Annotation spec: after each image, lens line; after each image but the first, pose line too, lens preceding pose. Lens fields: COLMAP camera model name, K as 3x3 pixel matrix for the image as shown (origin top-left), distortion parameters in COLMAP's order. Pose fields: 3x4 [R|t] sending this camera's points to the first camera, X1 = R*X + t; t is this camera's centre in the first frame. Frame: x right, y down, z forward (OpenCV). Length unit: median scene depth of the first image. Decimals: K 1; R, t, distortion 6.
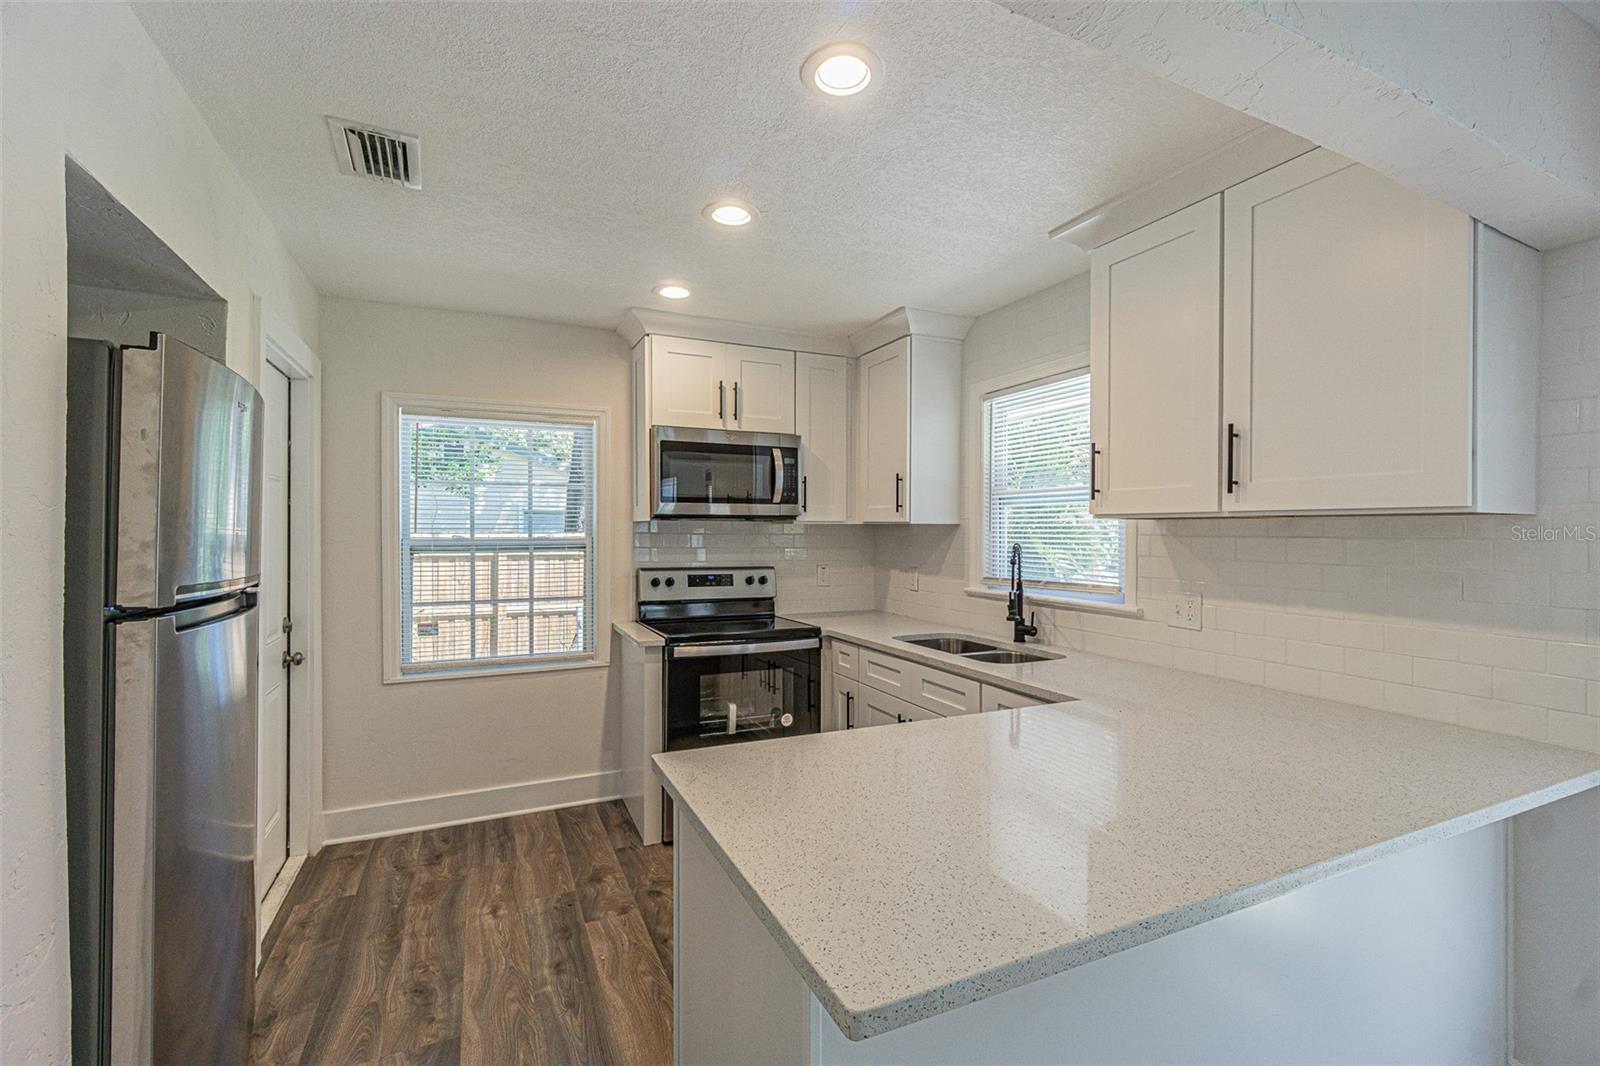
lens RADIAL K [[691.5, 0, 798.6], [0, 691.5, 534.2], [0, 0, 1]] dist [0.000255, 0.000997]
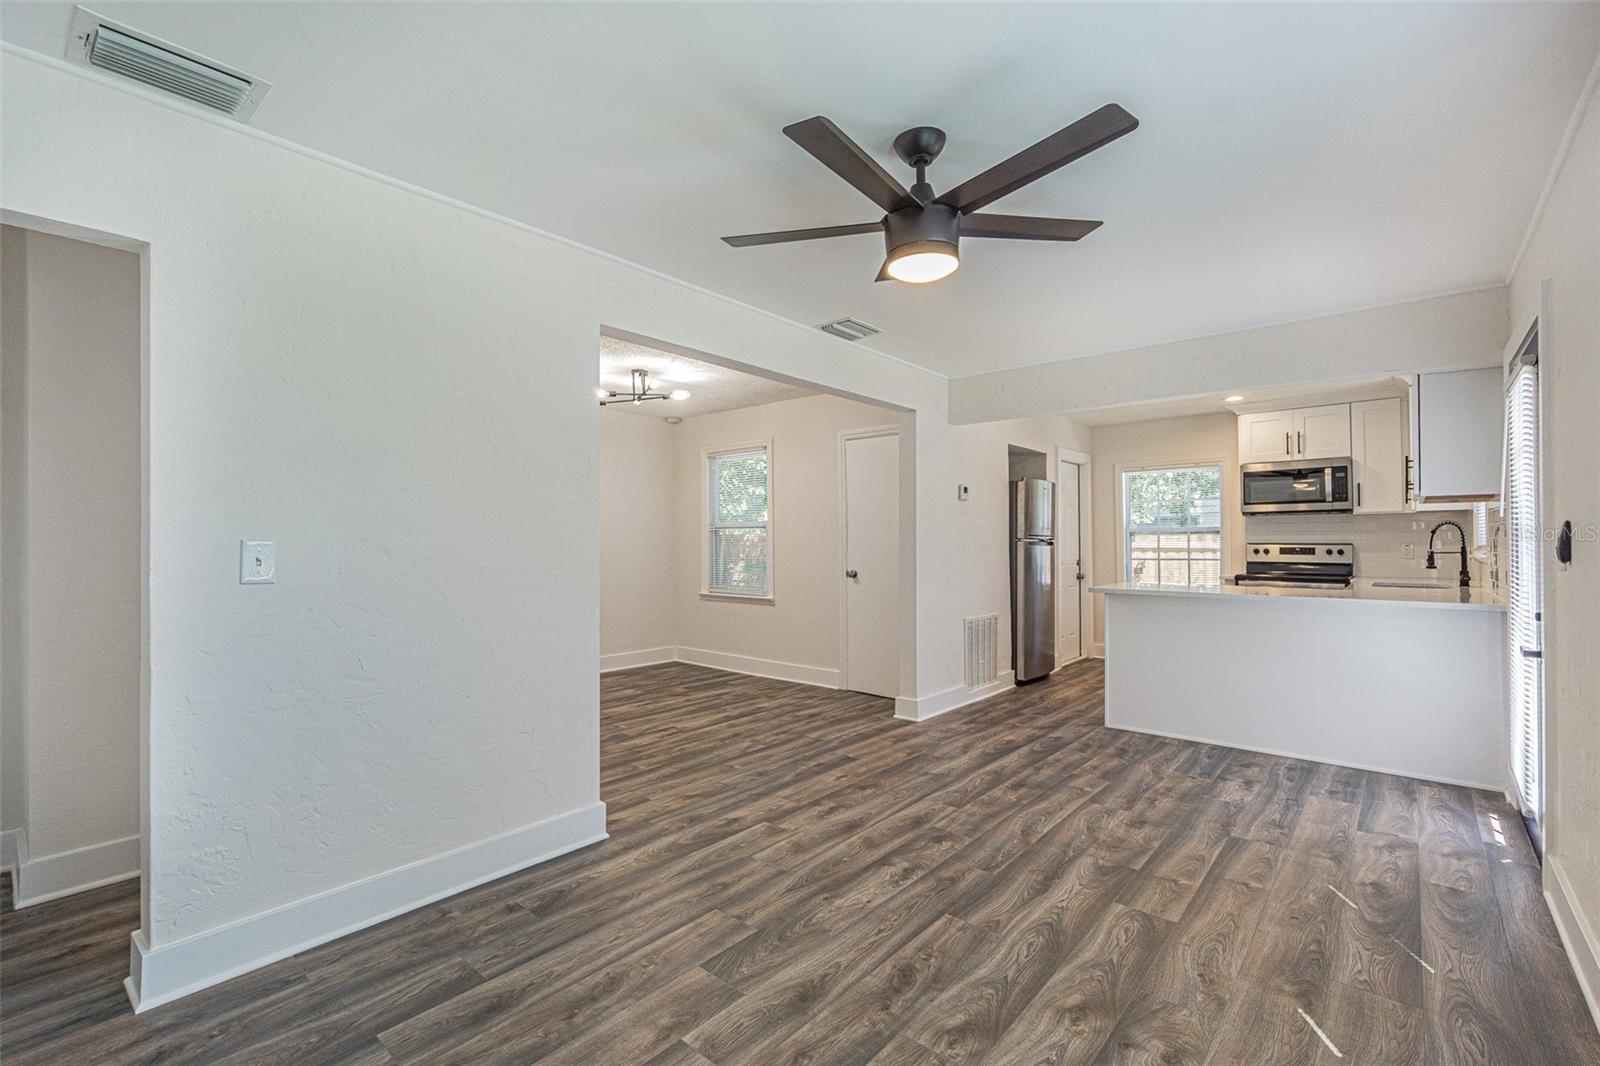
lens RADIAL K [[691.5, 0, 798.5], [0, 691.5, 533.3], [0, 0, 1]] dist [0.000255, 0.000997]
pose [[0.409412, -0.015574, -0.912217, 0.940341], [0.000649, 0.999859, -0.016779, 0.054705], [0.912349, 0.006277, 0.409365, -0.793775]]
